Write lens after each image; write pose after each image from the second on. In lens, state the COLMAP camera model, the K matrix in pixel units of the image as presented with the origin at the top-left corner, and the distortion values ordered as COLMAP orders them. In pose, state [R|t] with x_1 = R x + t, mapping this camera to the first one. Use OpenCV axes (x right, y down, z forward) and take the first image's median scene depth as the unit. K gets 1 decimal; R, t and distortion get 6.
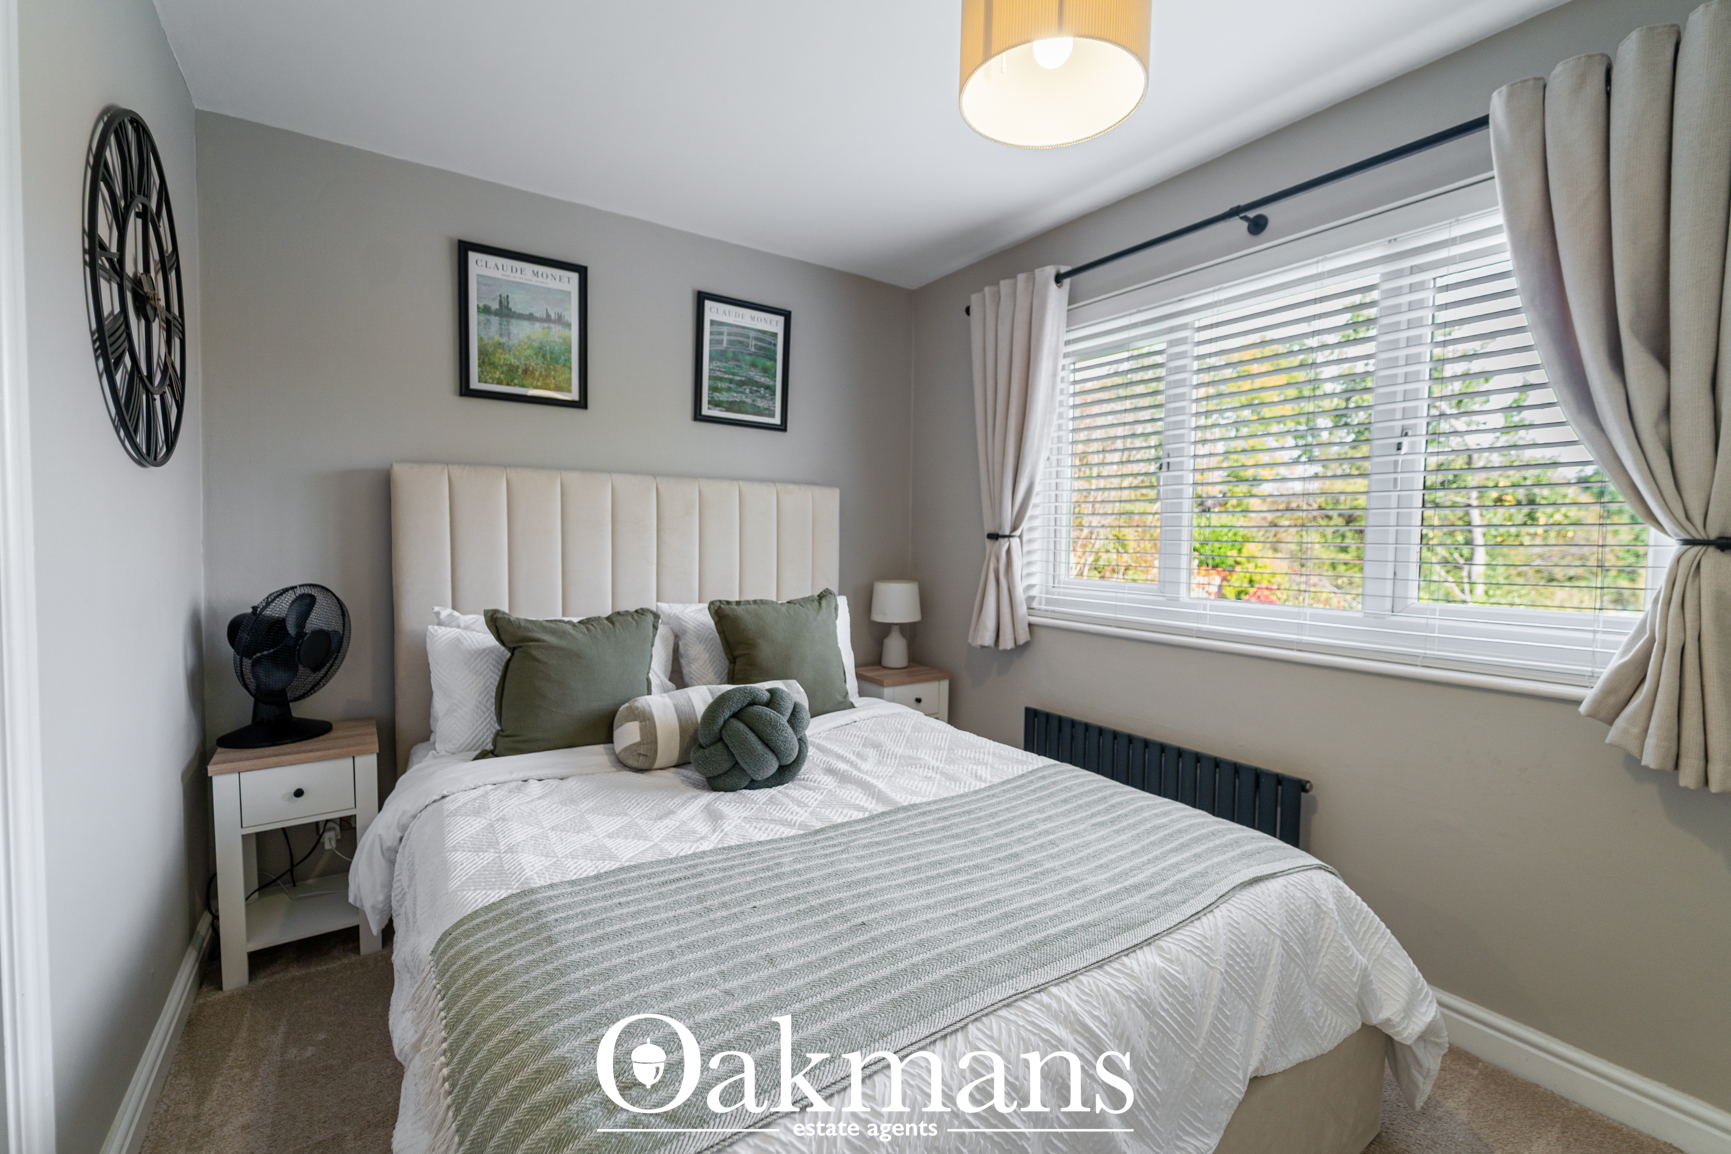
lens RADIAL K [[710.2, 0, 859.5], [0, 710.2, 572.3], [0, 0, 1]] dist [-0.000138, -0.000159]
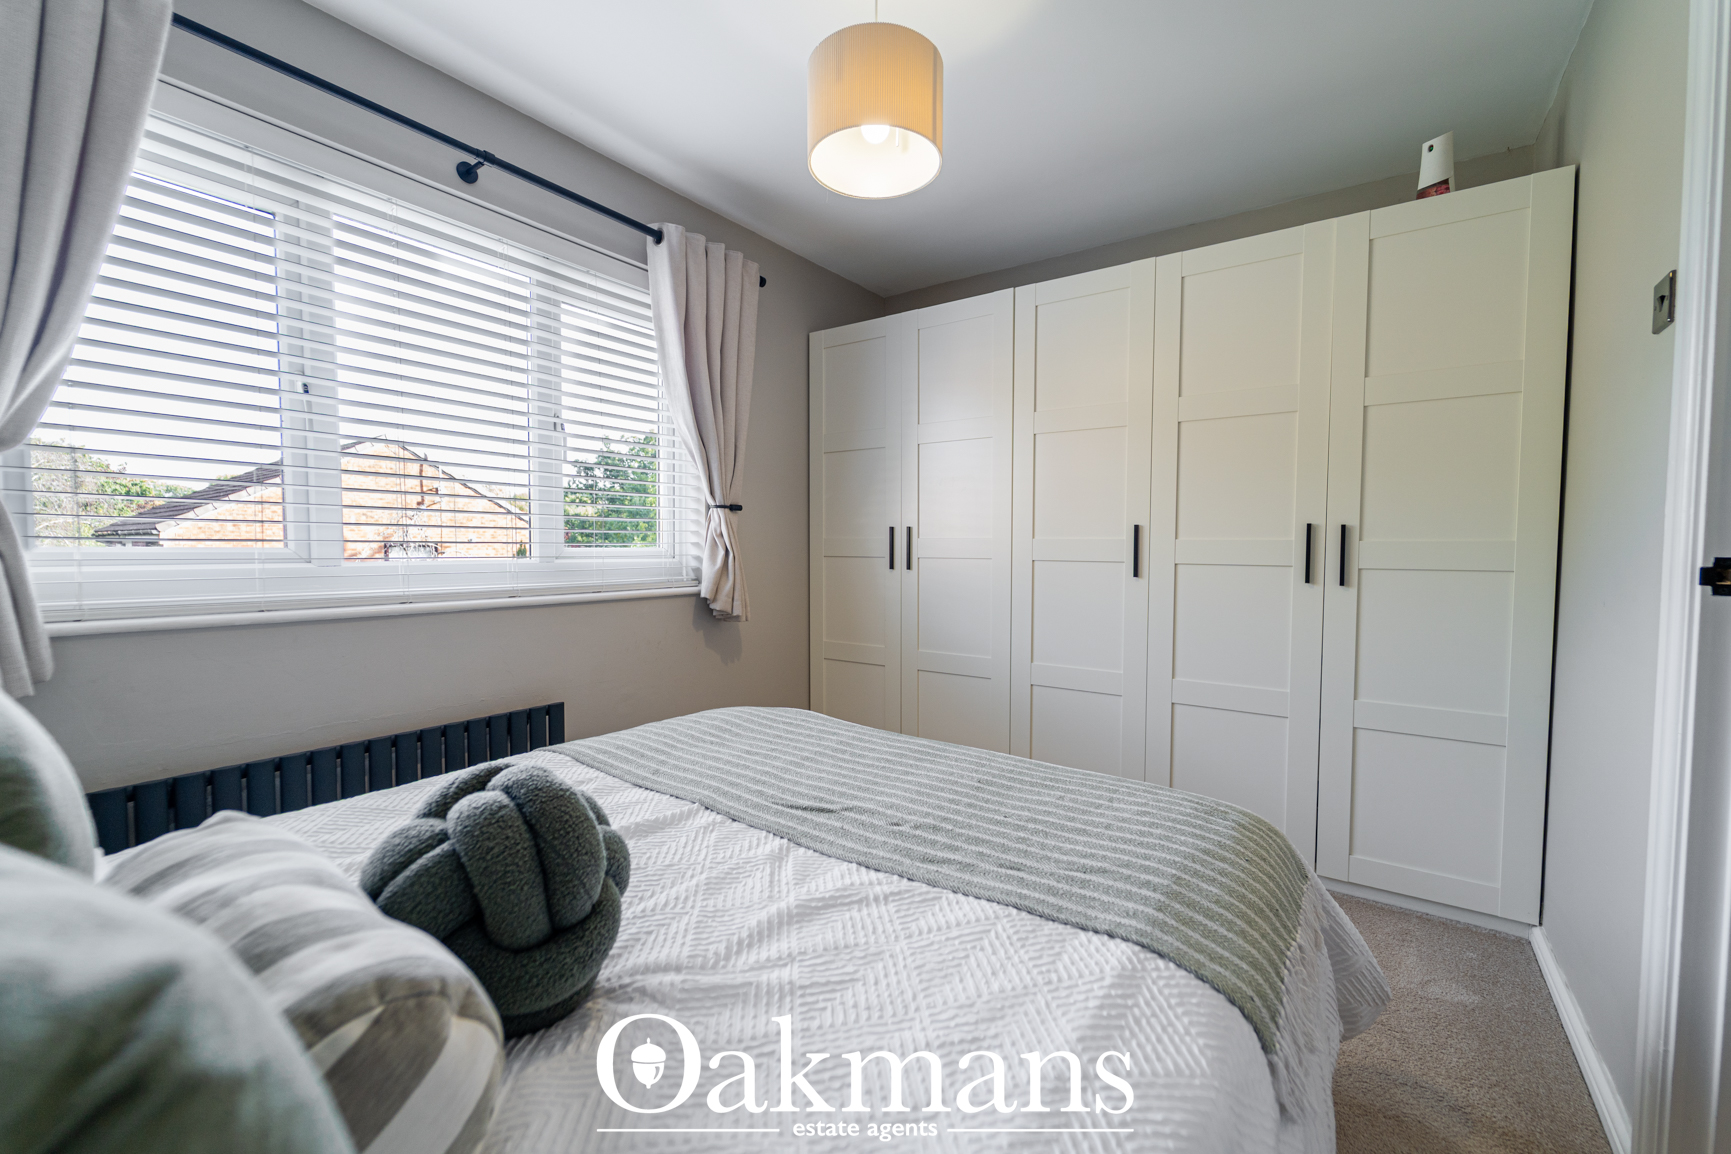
lens RADIAL K [[710.2, 0, 859.5], [0, 710.2, 572.3], [0, 0, 1]] dist [-0.000138, -0.000159]
pose [[-0.350619, -0.055243, 0.934887, -1.038219], [0.025503, 0.997325, 0.068497, 0.018588], [-0.936171, 0.047858, -0.348272, 1.534571]]
